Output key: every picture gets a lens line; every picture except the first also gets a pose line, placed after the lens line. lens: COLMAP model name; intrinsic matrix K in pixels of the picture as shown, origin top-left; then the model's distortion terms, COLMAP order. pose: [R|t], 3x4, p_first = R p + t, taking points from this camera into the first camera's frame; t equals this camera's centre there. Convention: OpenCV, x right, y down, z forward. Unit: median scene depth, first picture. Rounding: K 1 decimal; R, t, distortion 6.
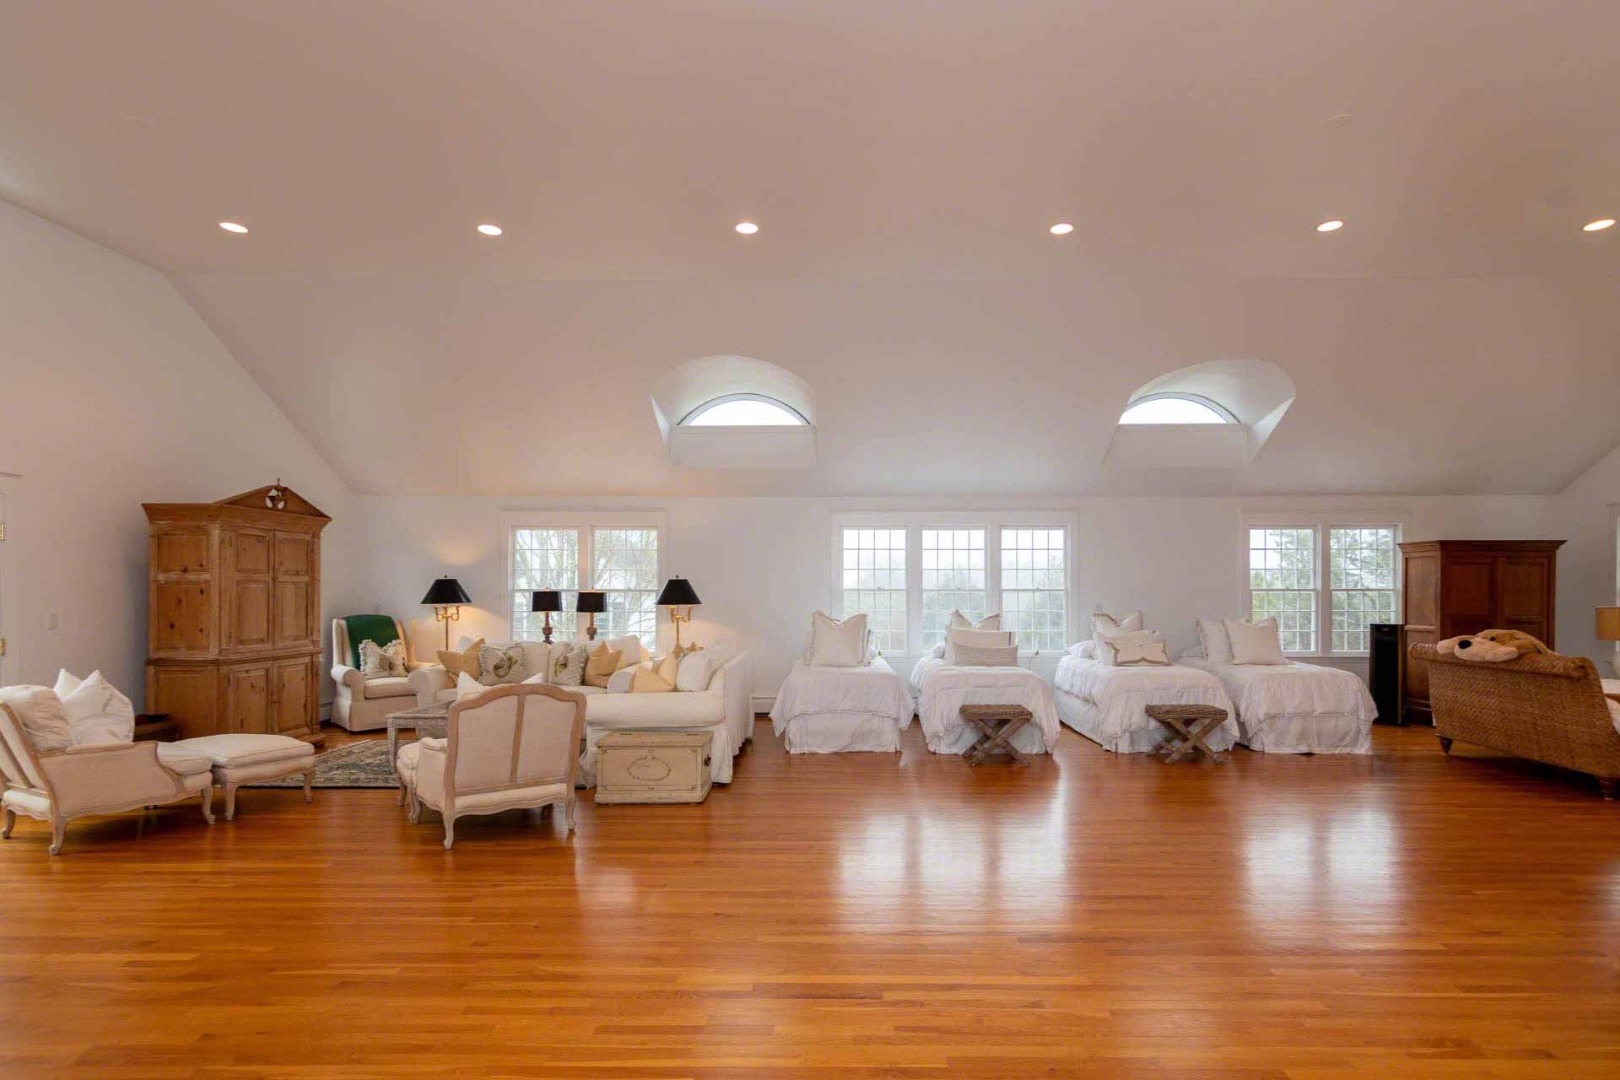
lens RADIAL K [[810.3, 0, 860.4], [0, 810.3, 594.3], [0, 0, 1]] dist [0.005049, 0.002610]
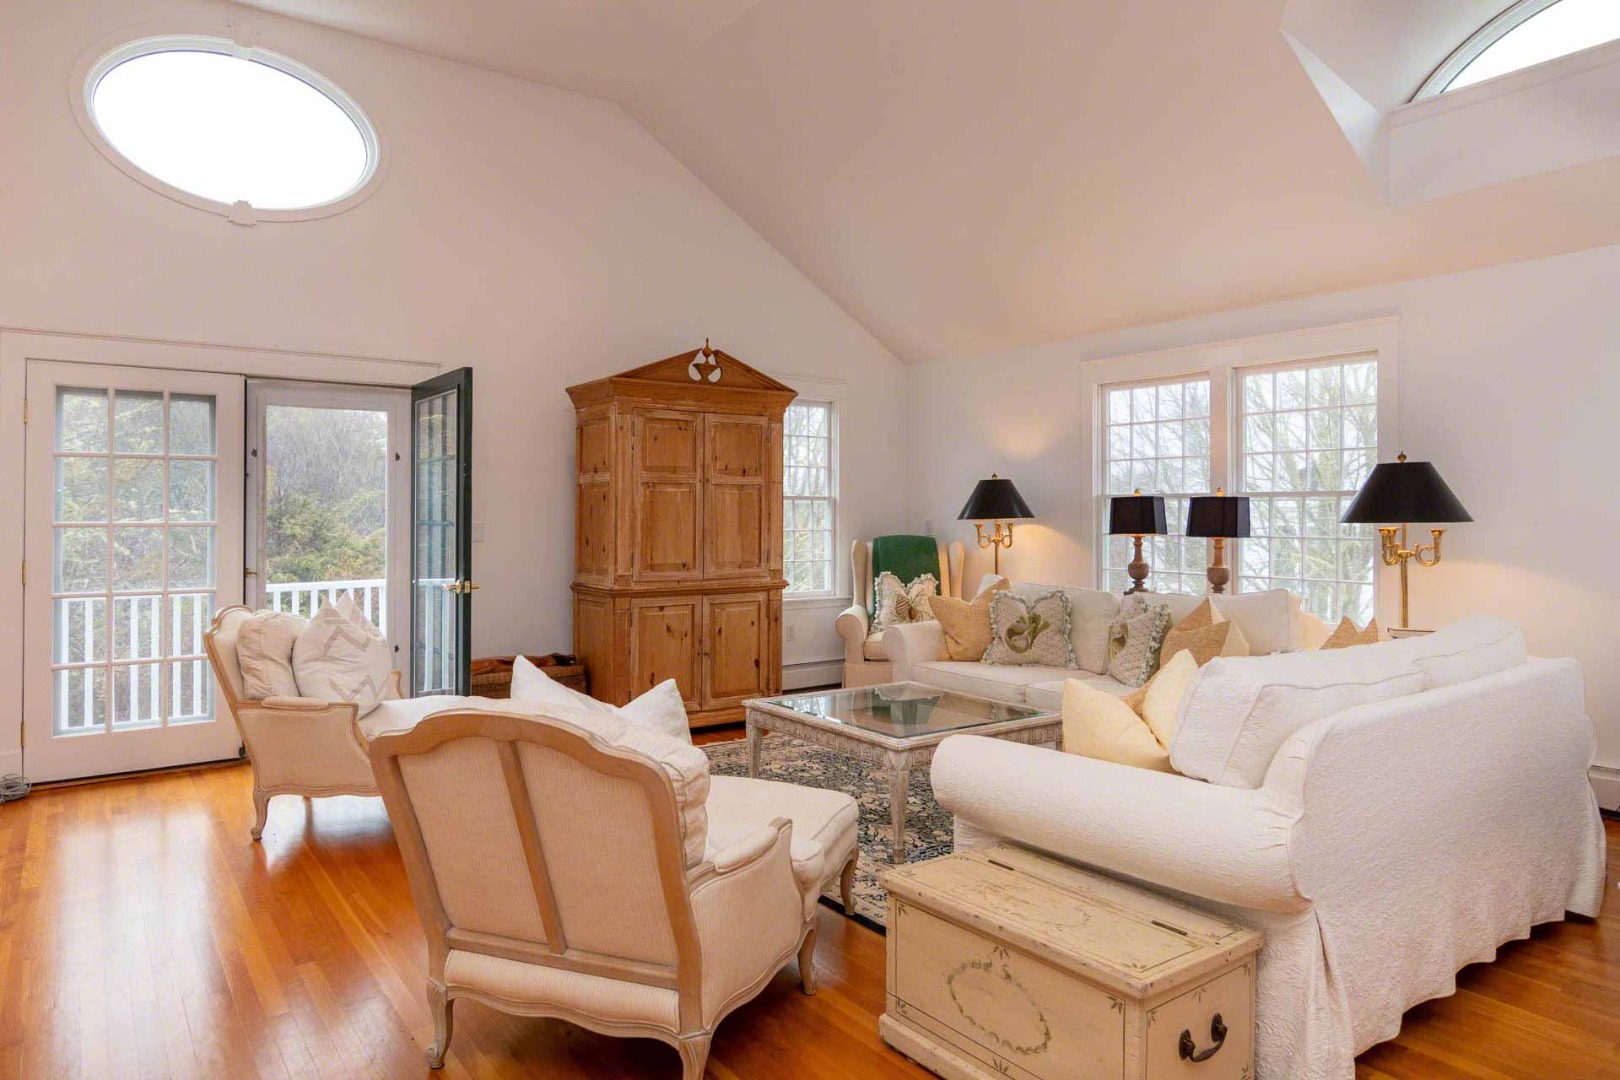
lens RADIAL K [[939.9, 0, 796.7], [0, 939.9, 517.6], [0, 0, 1]] dist [-0.000520, 0.000231]
pose [[0.551606, 0.002227, -0.834102, 0.008466], [-0.001539, 0.999997, 0.001653, 0.011361], [0.834103, 0.000372, 0.551608, 0.575635]]
